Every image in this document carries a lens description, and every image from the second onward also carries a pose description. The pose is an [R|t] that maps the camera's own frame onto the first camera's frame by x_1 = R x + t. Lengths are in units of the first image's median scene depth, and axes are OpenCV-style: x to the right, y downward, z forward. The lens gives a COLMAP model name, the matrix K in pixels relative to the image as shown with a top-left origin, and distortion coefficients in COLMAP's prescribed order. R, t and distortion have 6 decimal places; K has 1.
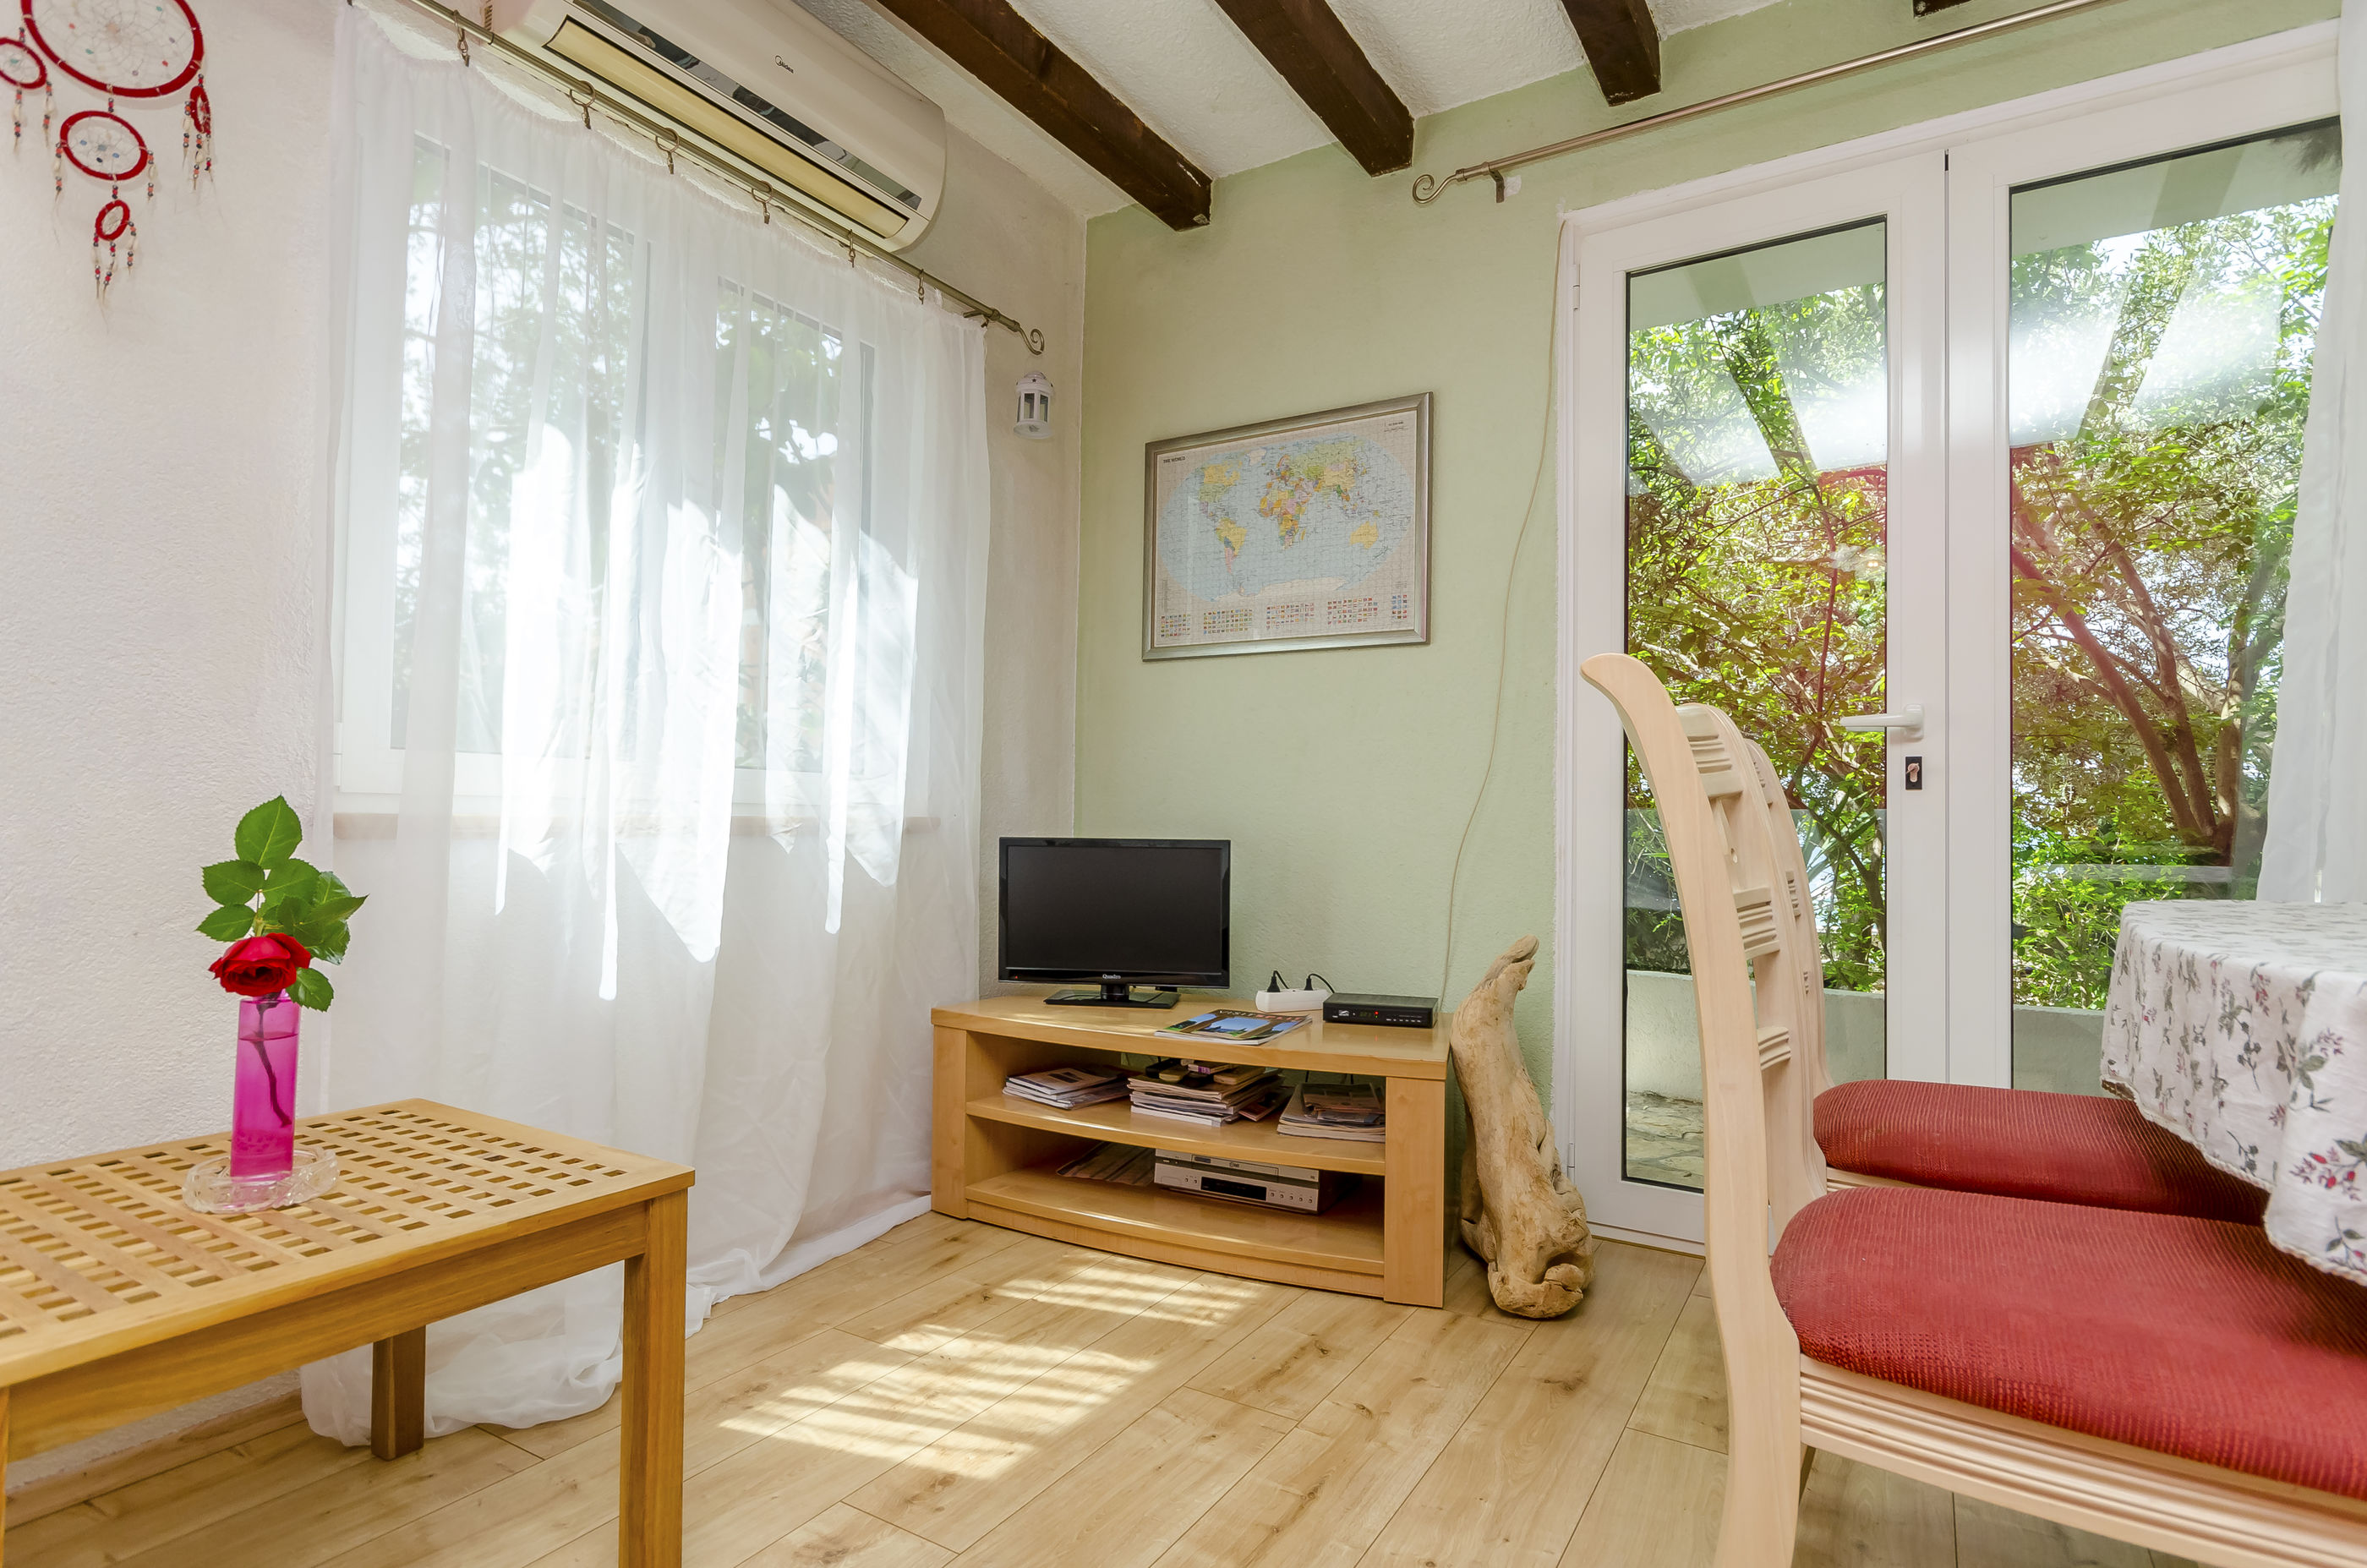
lens RADIAL K [[1190.2, 0, 1183.5], [0, 1190.2, 784.0], [0, 0, 1]] dist [0.002753, -0.002134]
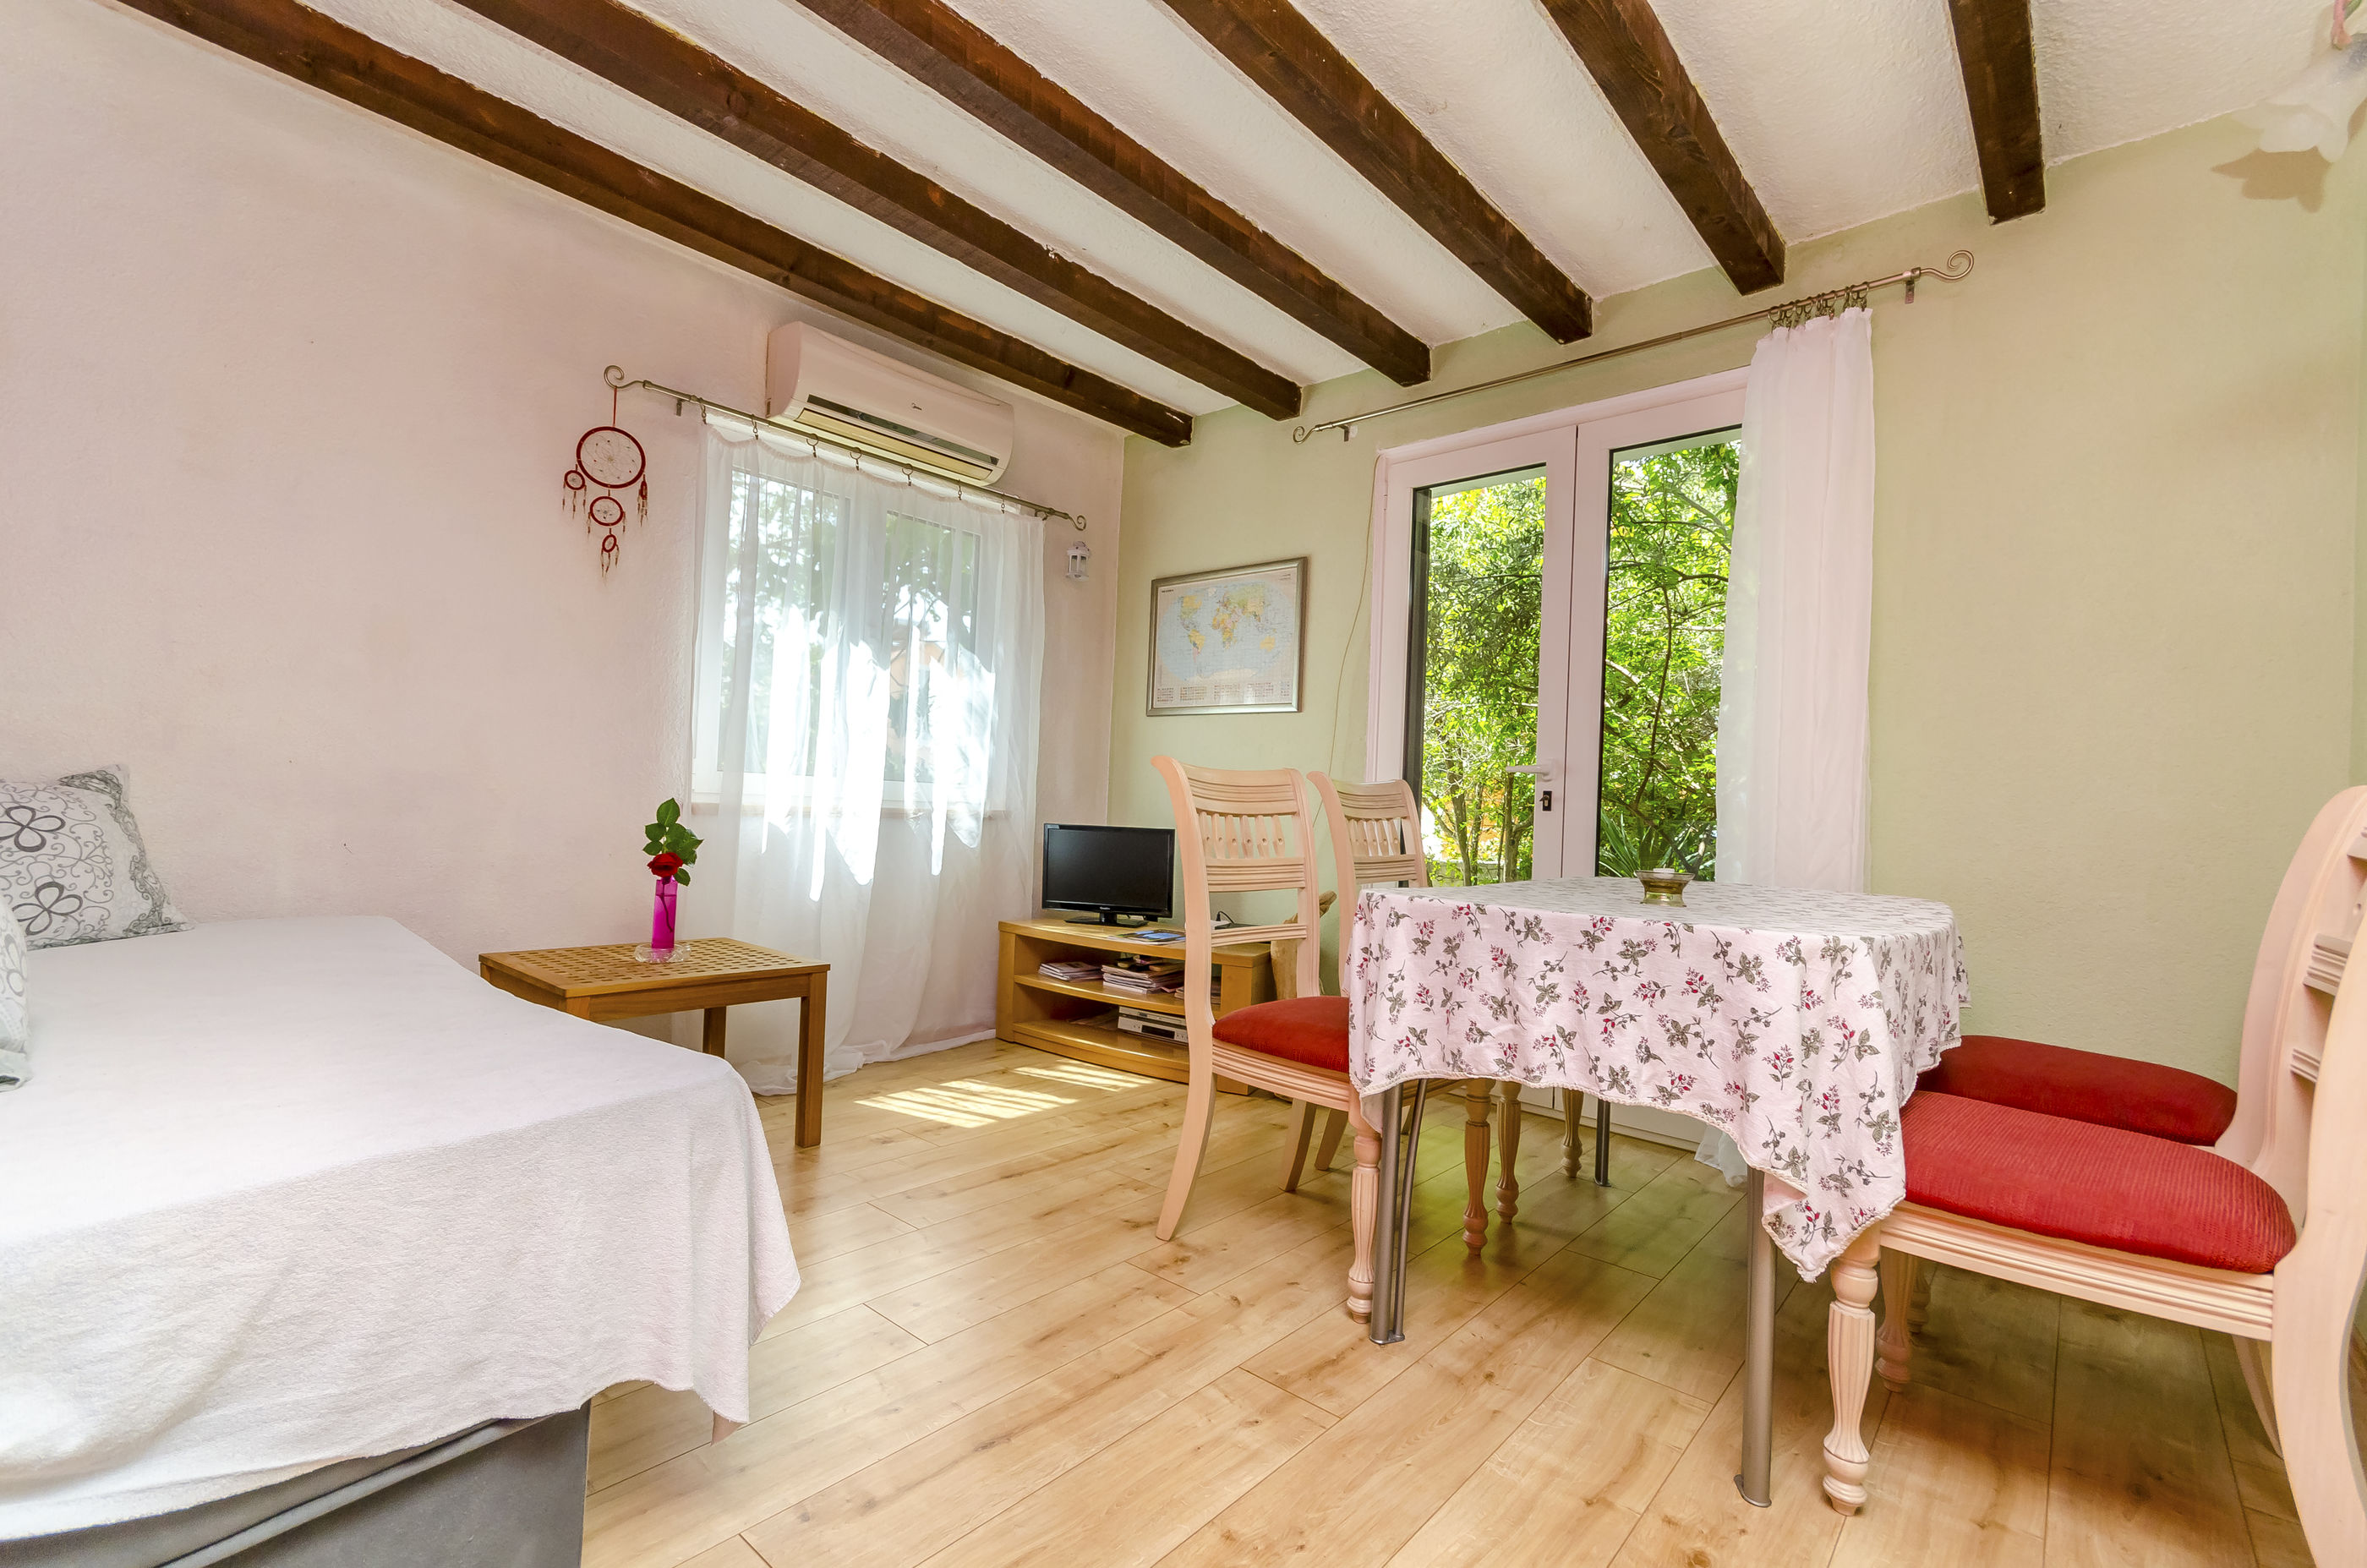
lens RADIAL K [[1027.0, 0, 1183.5], [0, 1027.0, 784.0], [0, 0, 1]] dist [-0.000768, -0.000039]
pose [[0.985527, 0.023234, -0.167919, 0.325250], [-0.022450, 0.999726, 0.006568, -0.028507], [0.168025, -0.002703, 0.985779, -0.465511]]
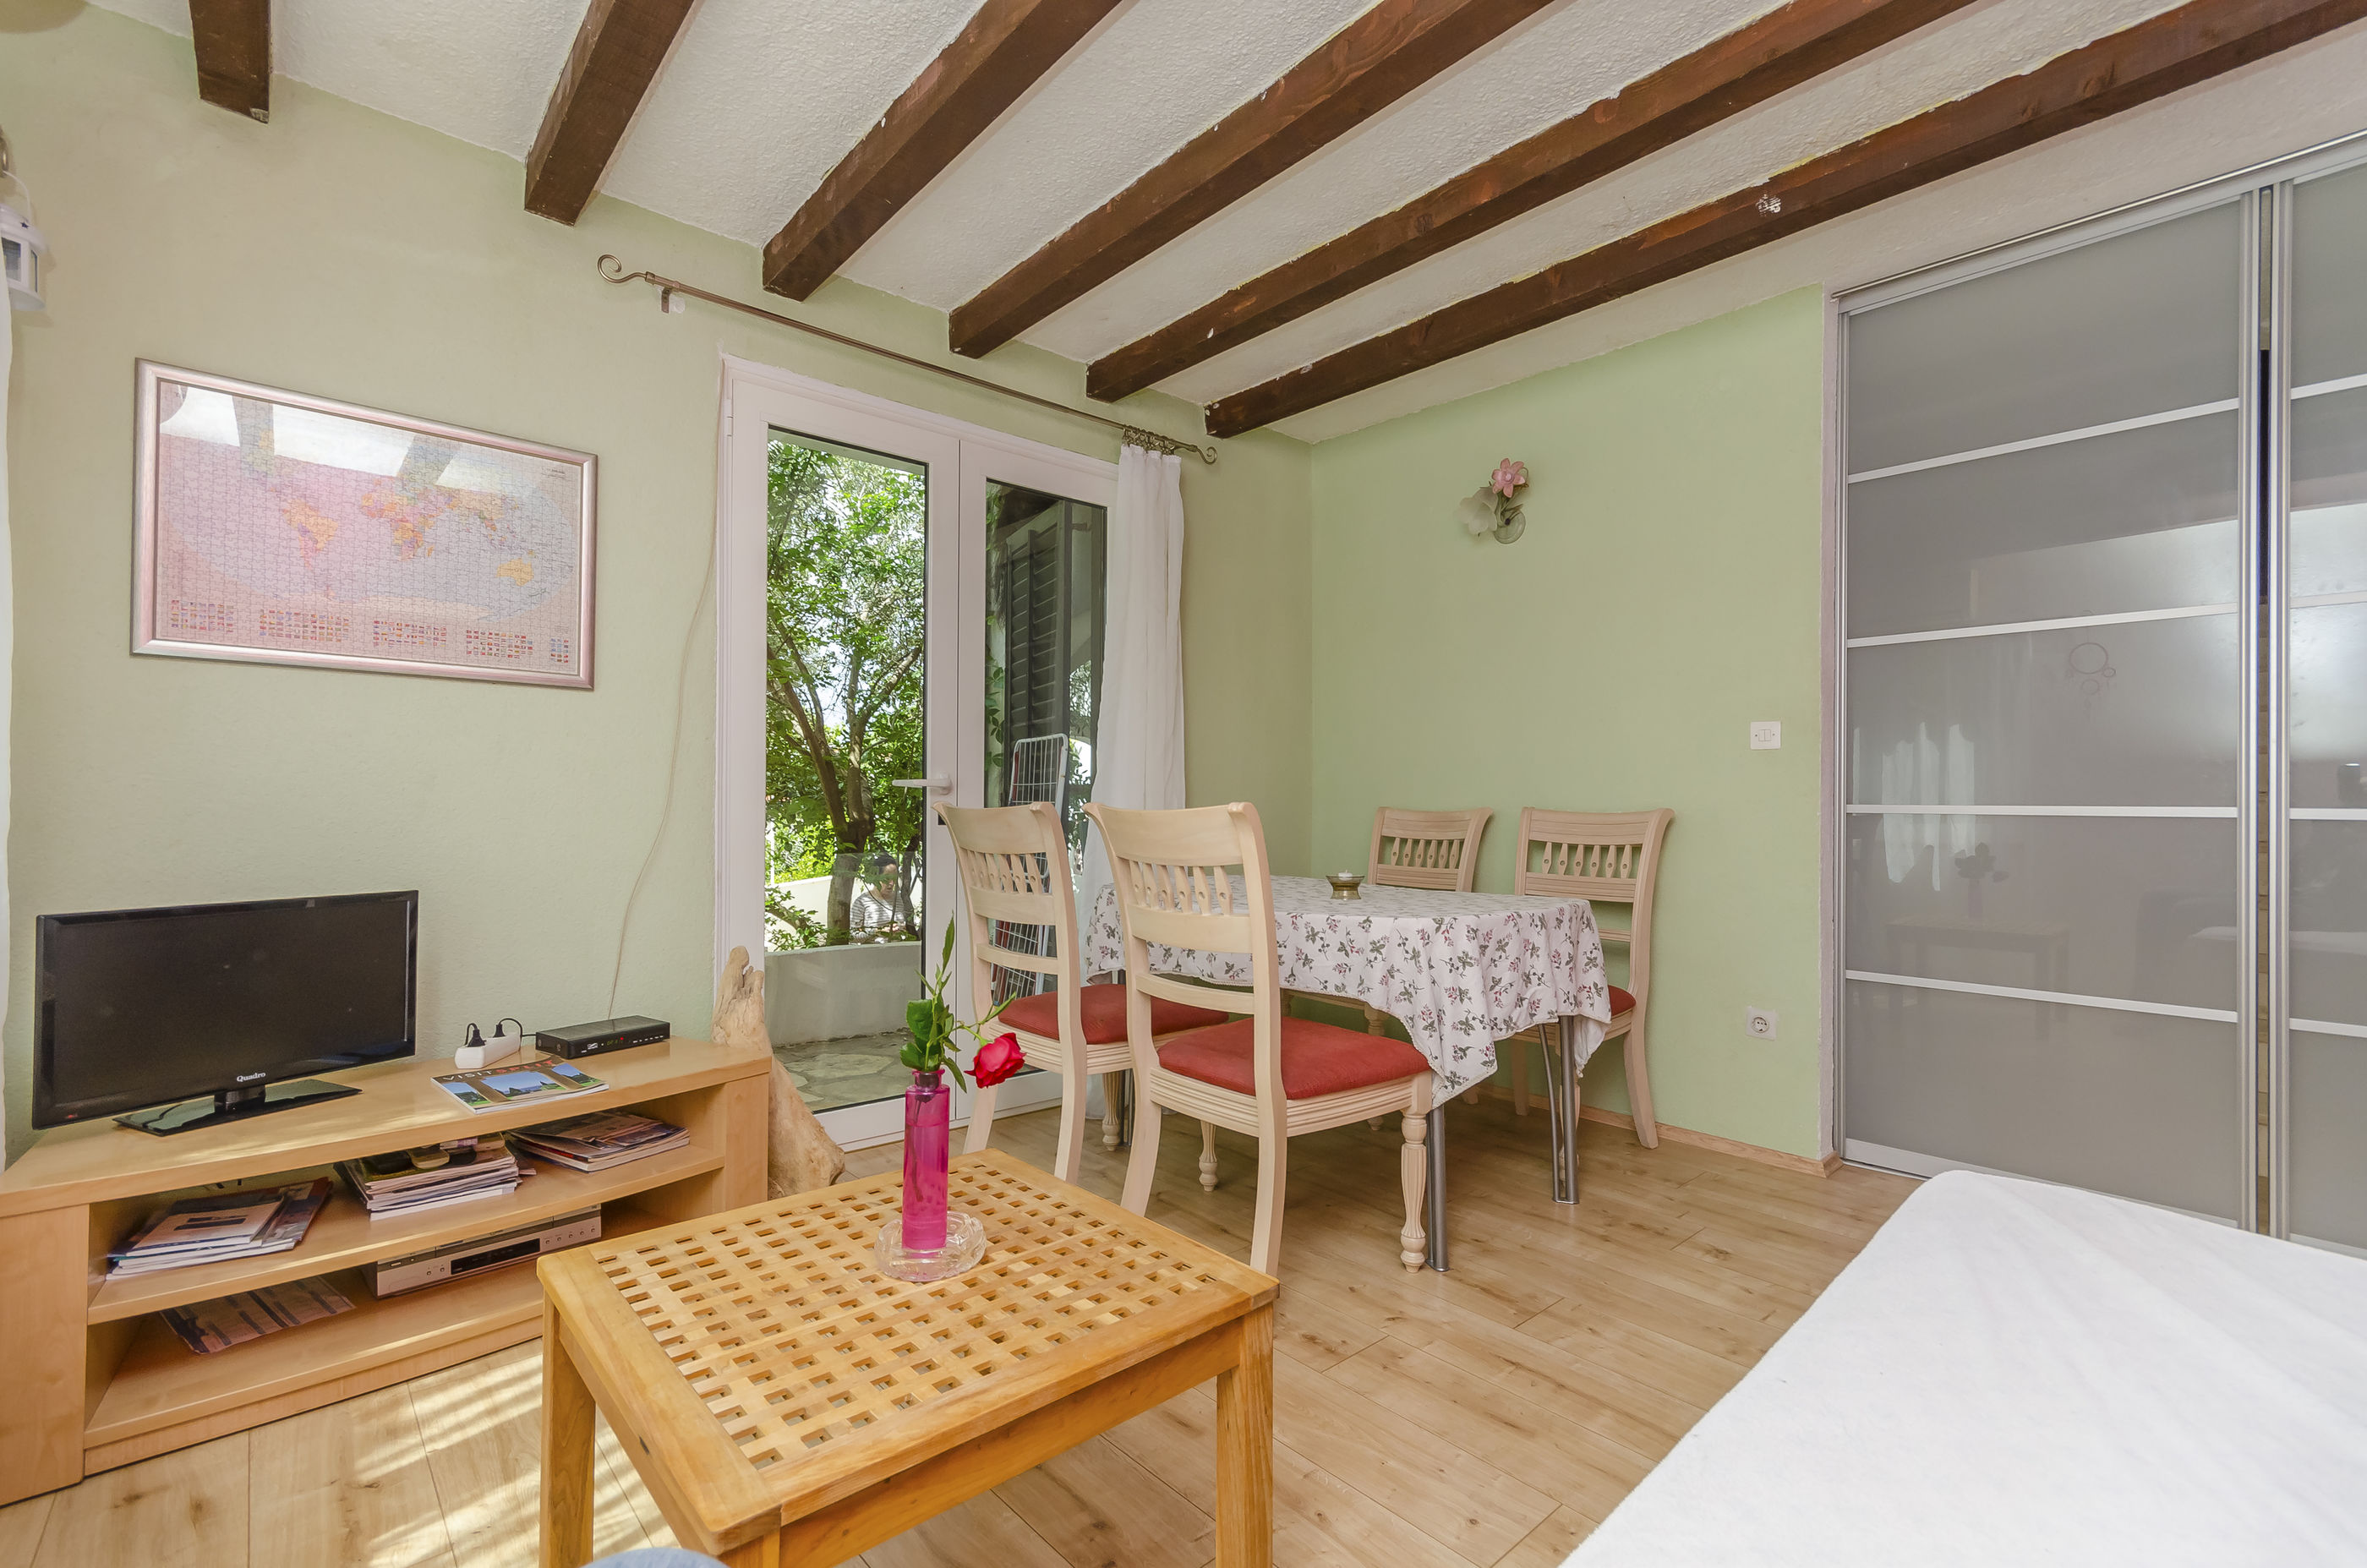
lens RADIAL K [[1027.0, 0, 1183.5], [0, 1027.0, 784.0], [0, 0, 1]] dist [-0.000768, -0.000039]
pose [[0.280544, 0.007616, 0.959811, -0.611678], [-0.035290, 0.999374, 0.002384, -0.062400], [-0.959192, -0.034540, 0.280637, 0.256676]]
